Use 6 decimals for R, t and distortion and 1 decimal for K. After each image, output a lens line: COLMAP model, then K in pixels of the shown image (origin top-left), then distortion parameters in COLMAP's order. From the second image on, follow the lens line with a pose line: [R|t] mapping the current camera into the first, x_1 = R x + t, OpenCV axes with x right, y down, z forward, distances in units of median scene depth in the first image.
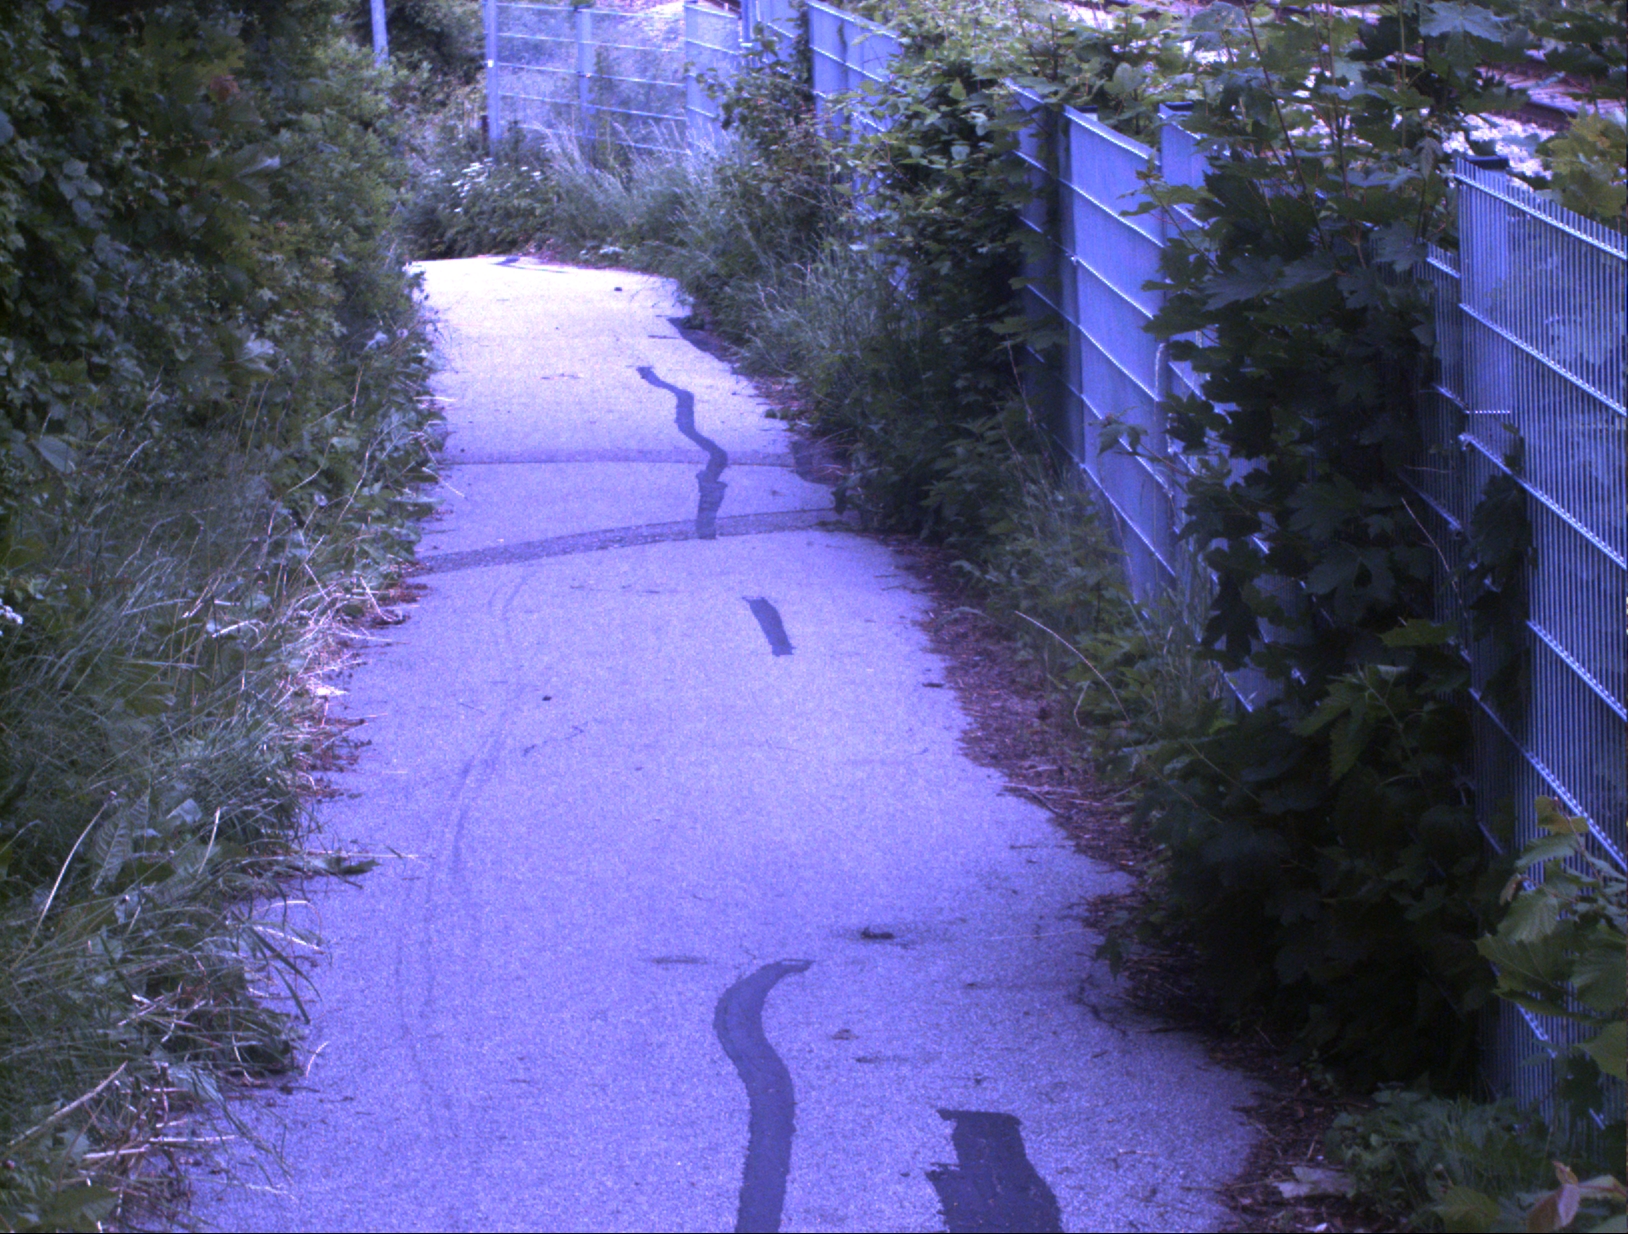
lens RADIAL K [[5427.6, 0, 814.0], [0, 5427.6, 617.0], [0, 0, 1]] dist [-0.320710, -0.404824]
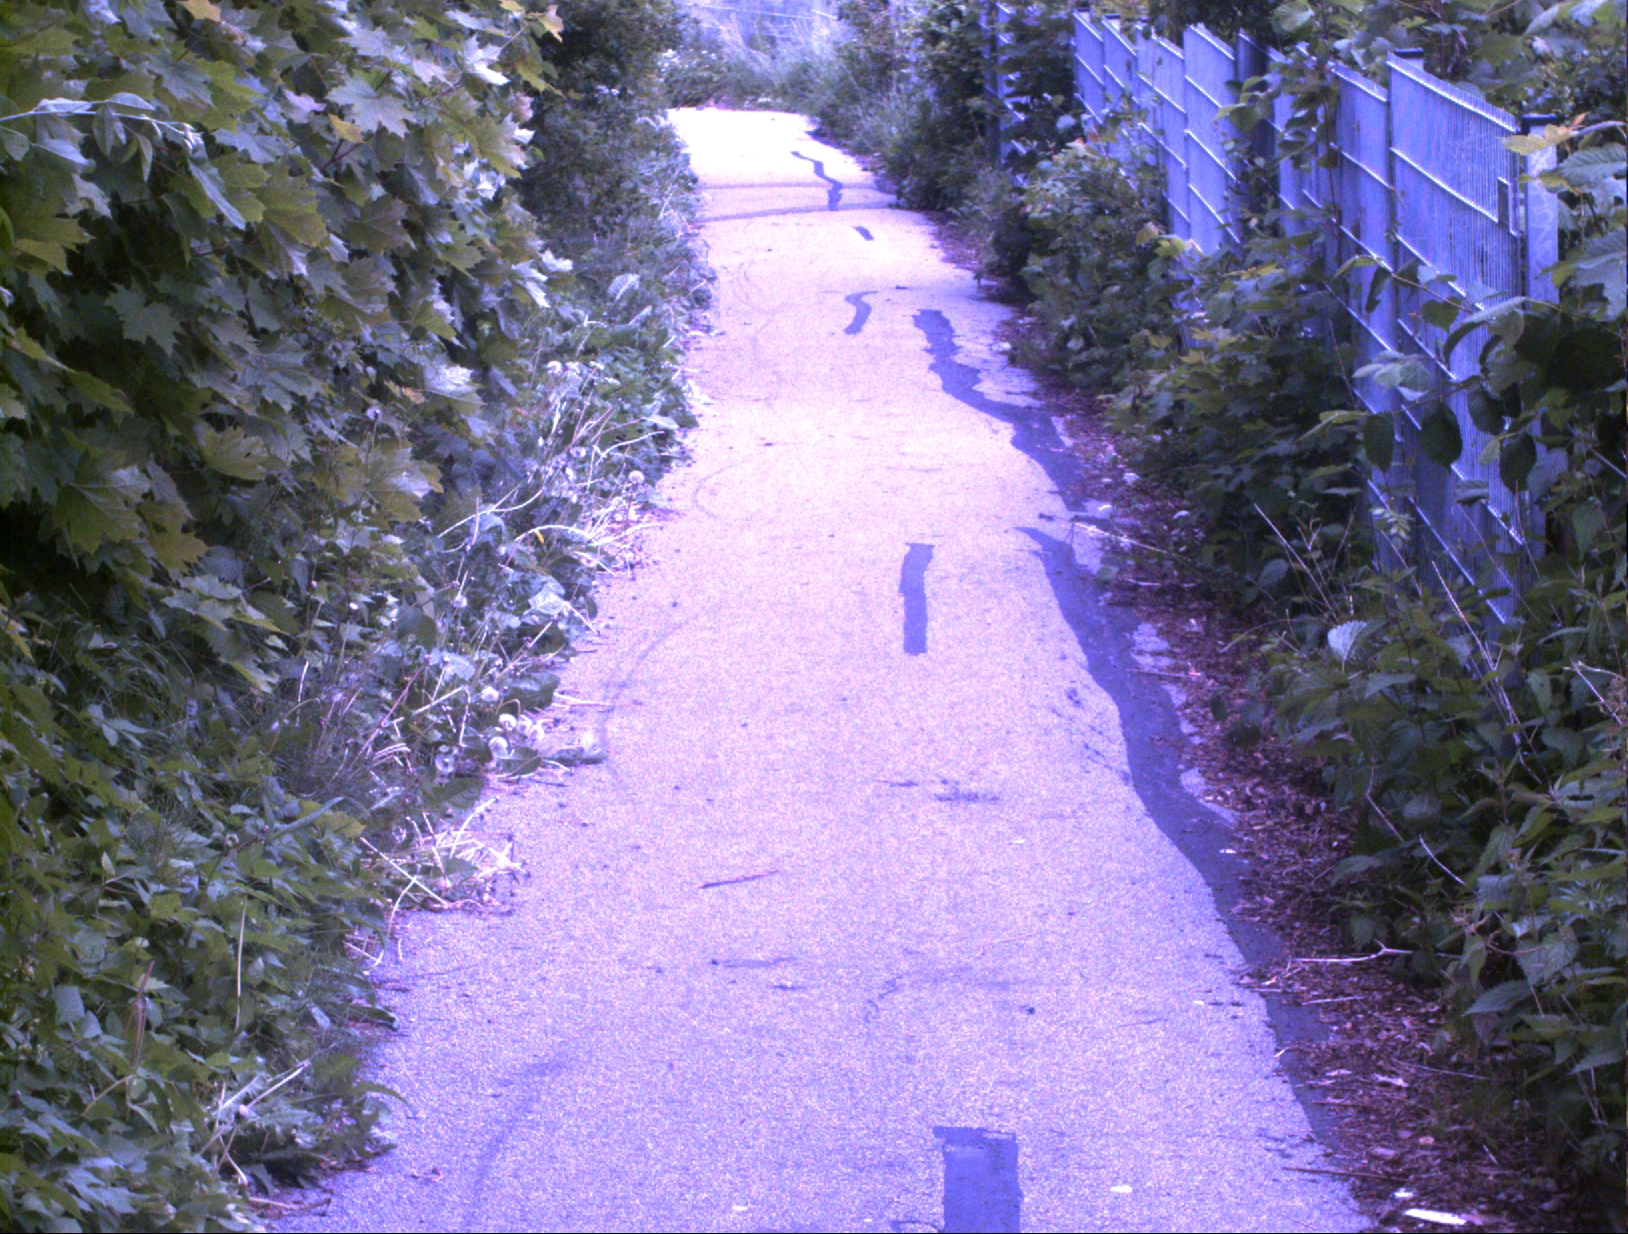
lens RADIAL K [[5427.6, 0, 814.0], [0, 5427.6, 617.0], [0, 0, 1]] dist [-0.320710, -0.404824]
pose [[0.999814, -0.005574, -0.018487, 0.008567], [0.005841, 0.999879, 0.014431, 0.093331], [0.018405, -0.014536, 0.999725, -0.903350]]
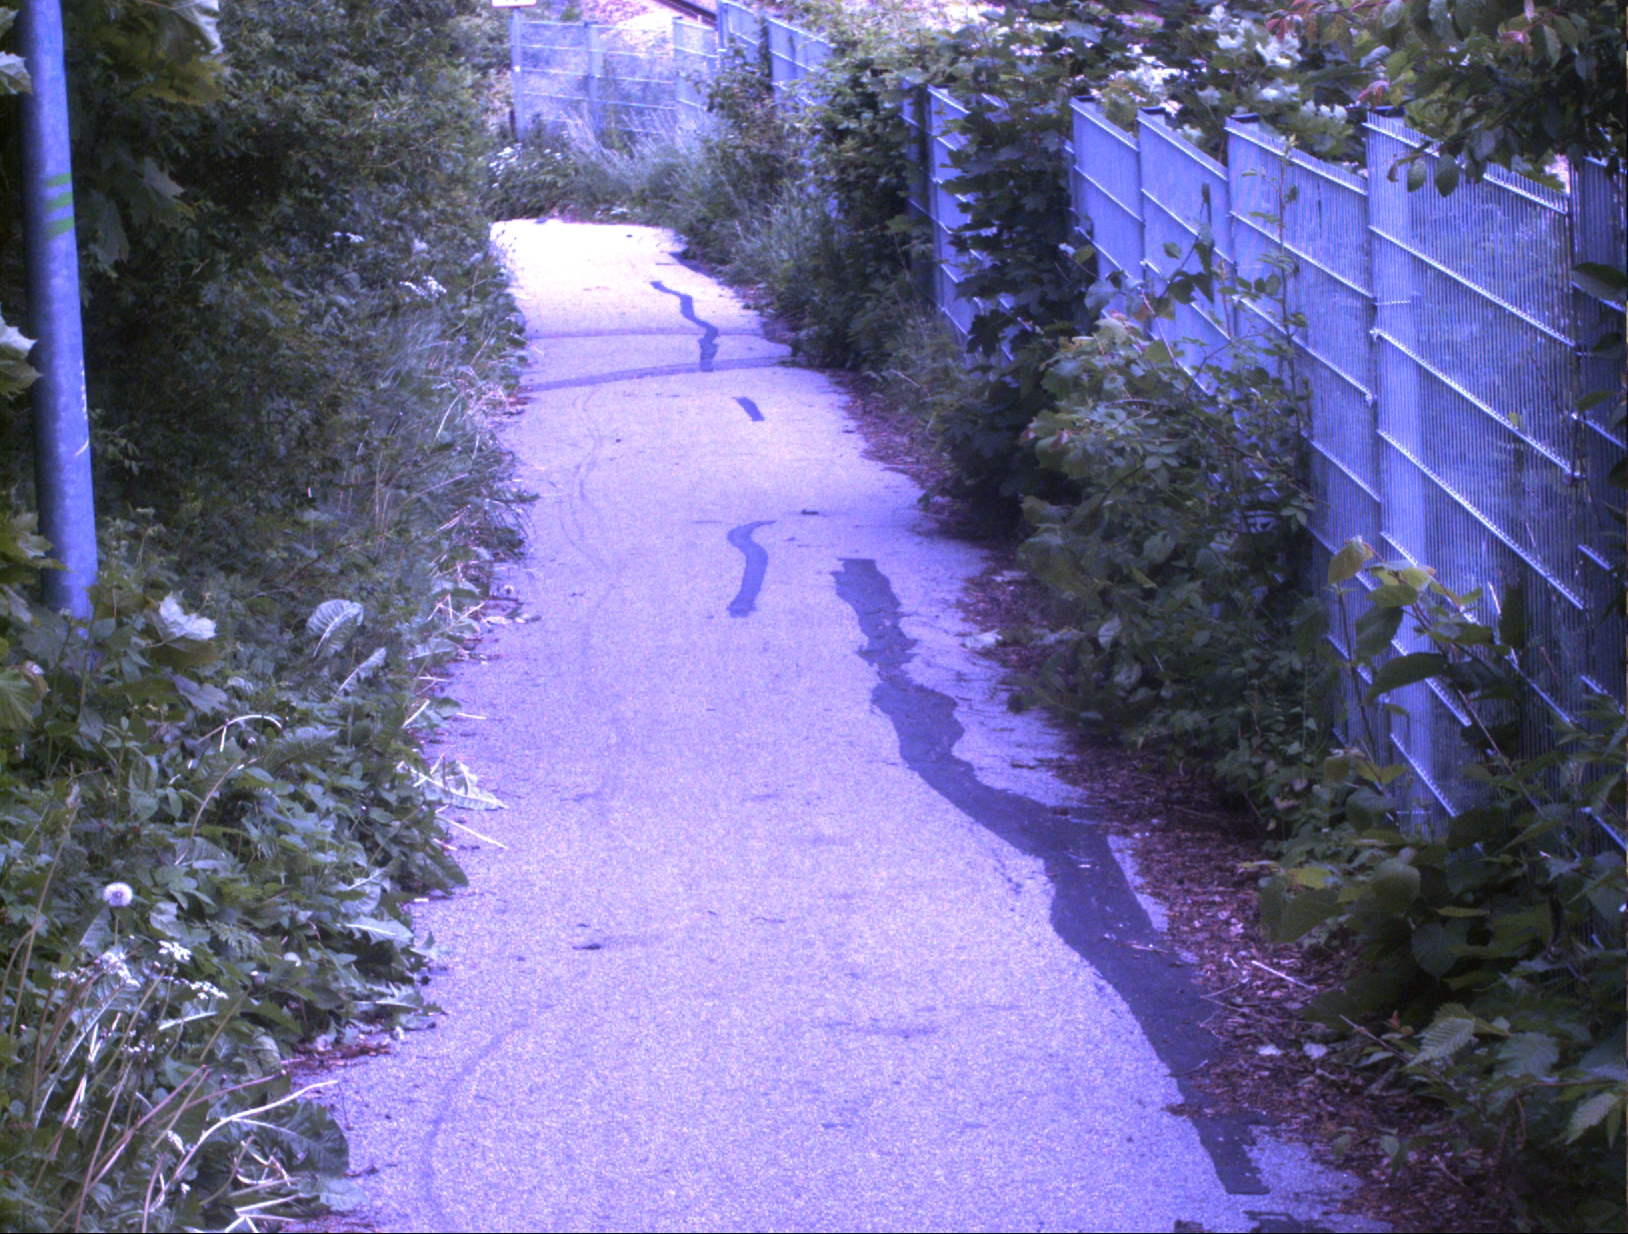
lens RADIAL K [[5427.6, 0, 814.0], [0, 5427.6, 617.0], [0, 0, 1]] dist [-0.320710, -0.404824]
pose [[0.999792, -0.019862, 0.004530, 0.001785], [0.019865, 0.999802, -0.000609, 0.047633], [-0.004517, 0.000698, 0.999990, -0.451752]]
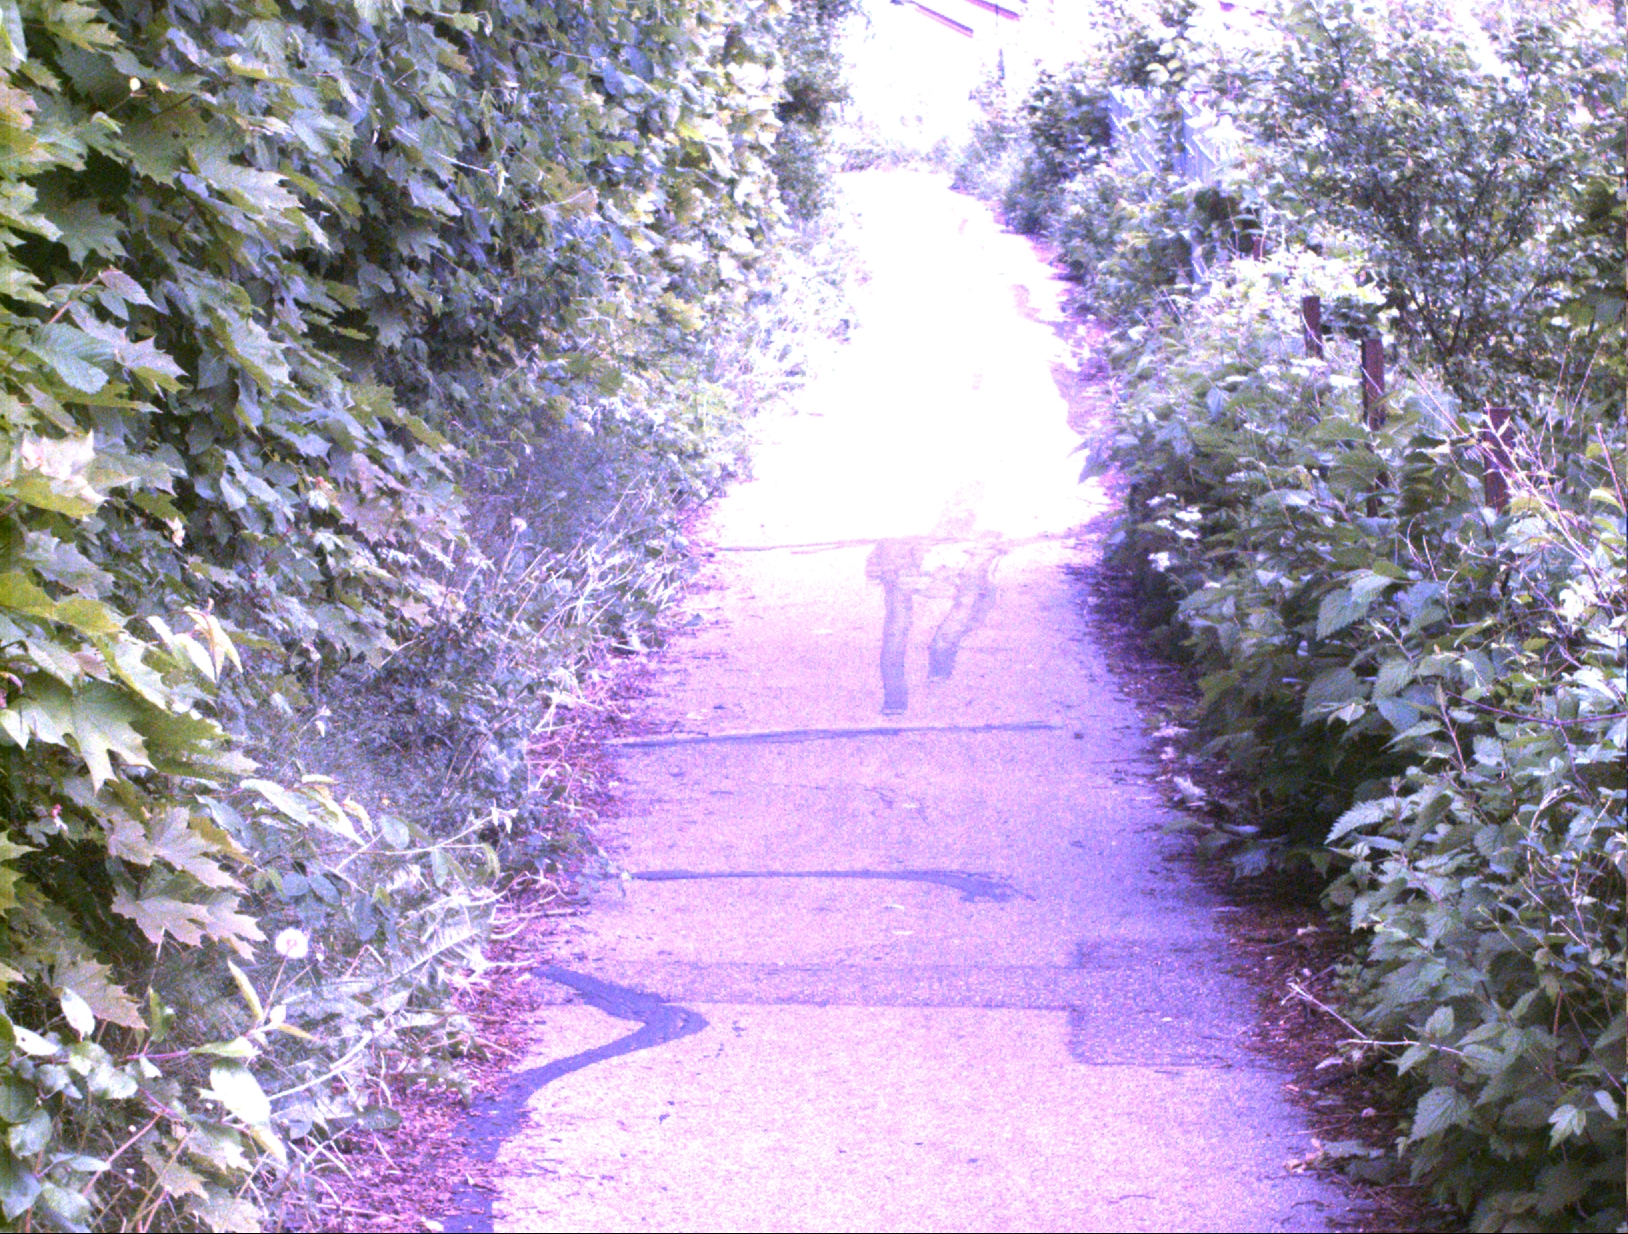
lens RADIAL K [[5427.6, 0, 814.0], [0, 5427.6, 617.0], [0, 0, 1]] dist [-0.320710, -0.404824]
pose [[0.998670, -0.016180, -0.048959, 0.033563], [0.015988, 0.999863, -0.004317, 0.167663], [0.049022, 0.003529, 0.998791, -1.576850]]
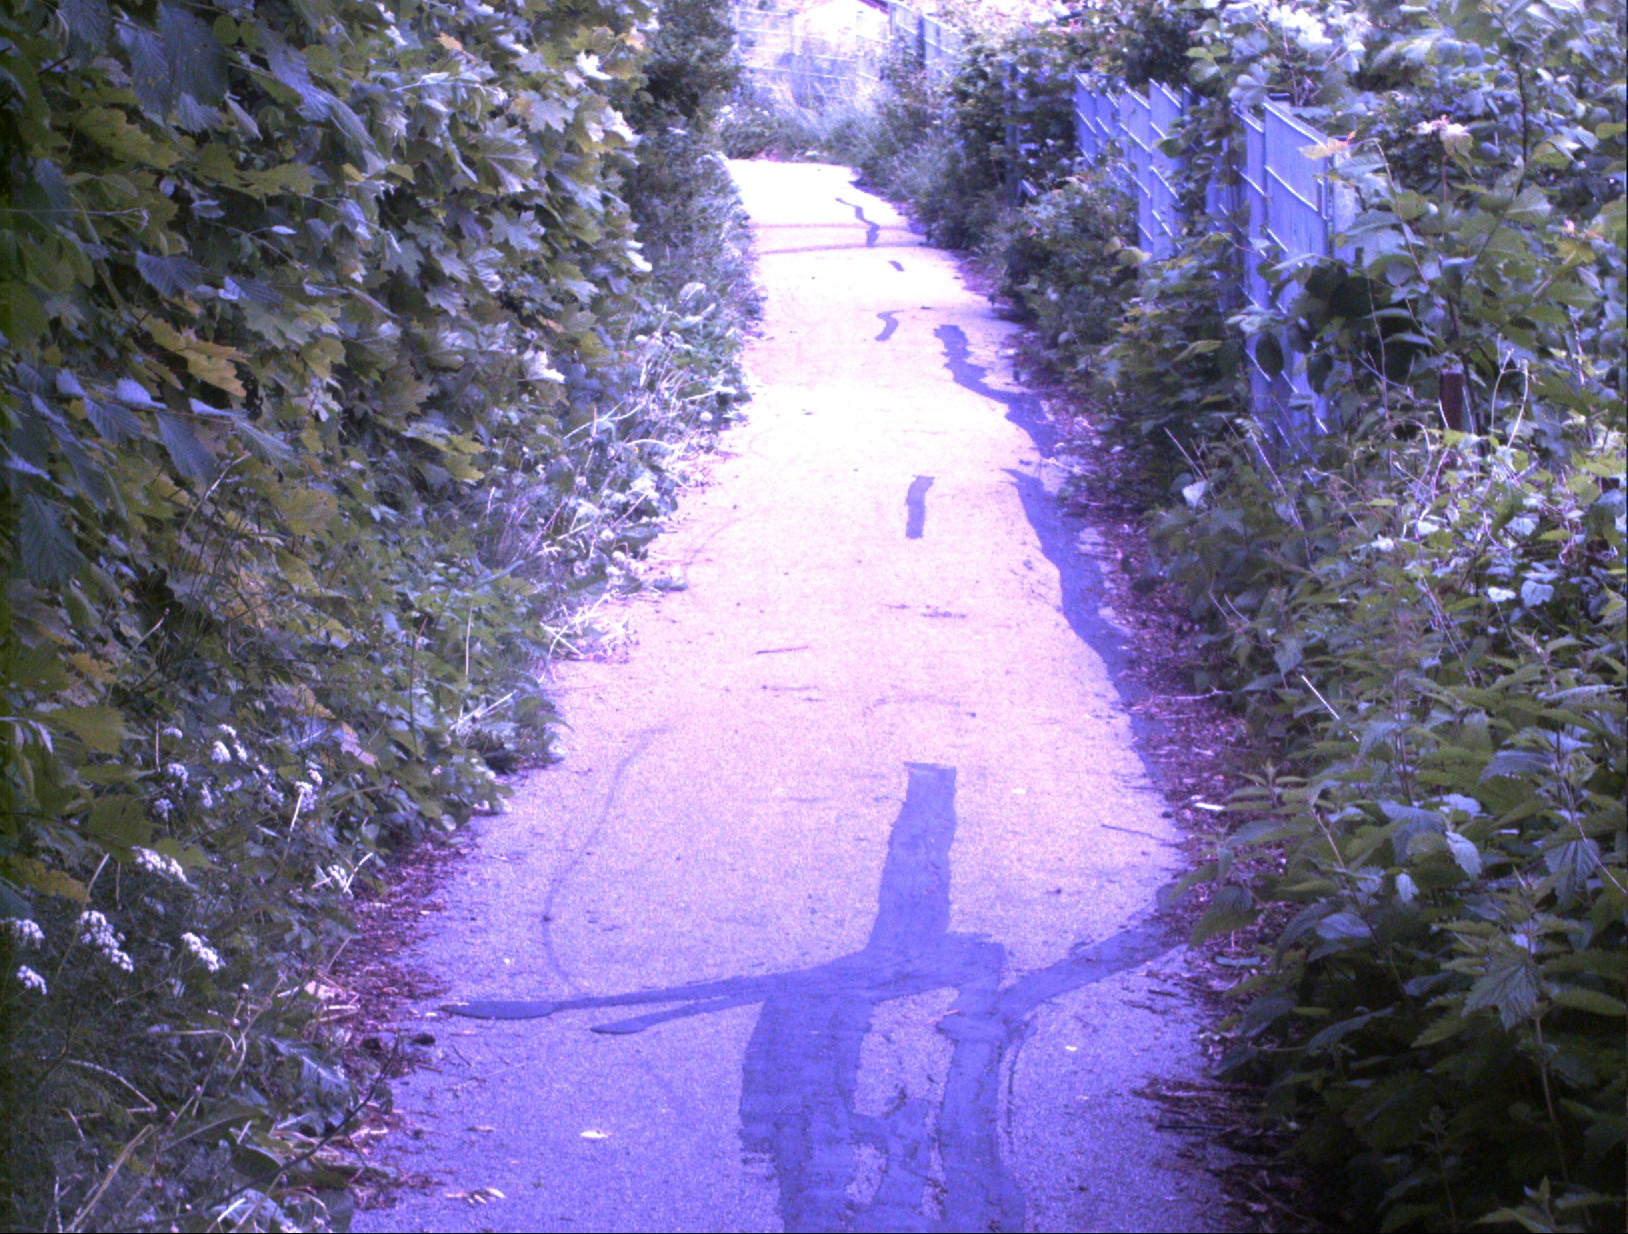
lens RADIAL K [[5427.6, 0, 814.0], [0, 5427.6, 617.0], [0, 0, 1]] dist [-0.320710, -0.404824]
pose [[0.999597, 0.011538, -0.025951, 0.015431], [-0.011490, 0.999932, 0.002003, 0.118454], [0.025973, -0.001704, 0.999661, -1.130120]]
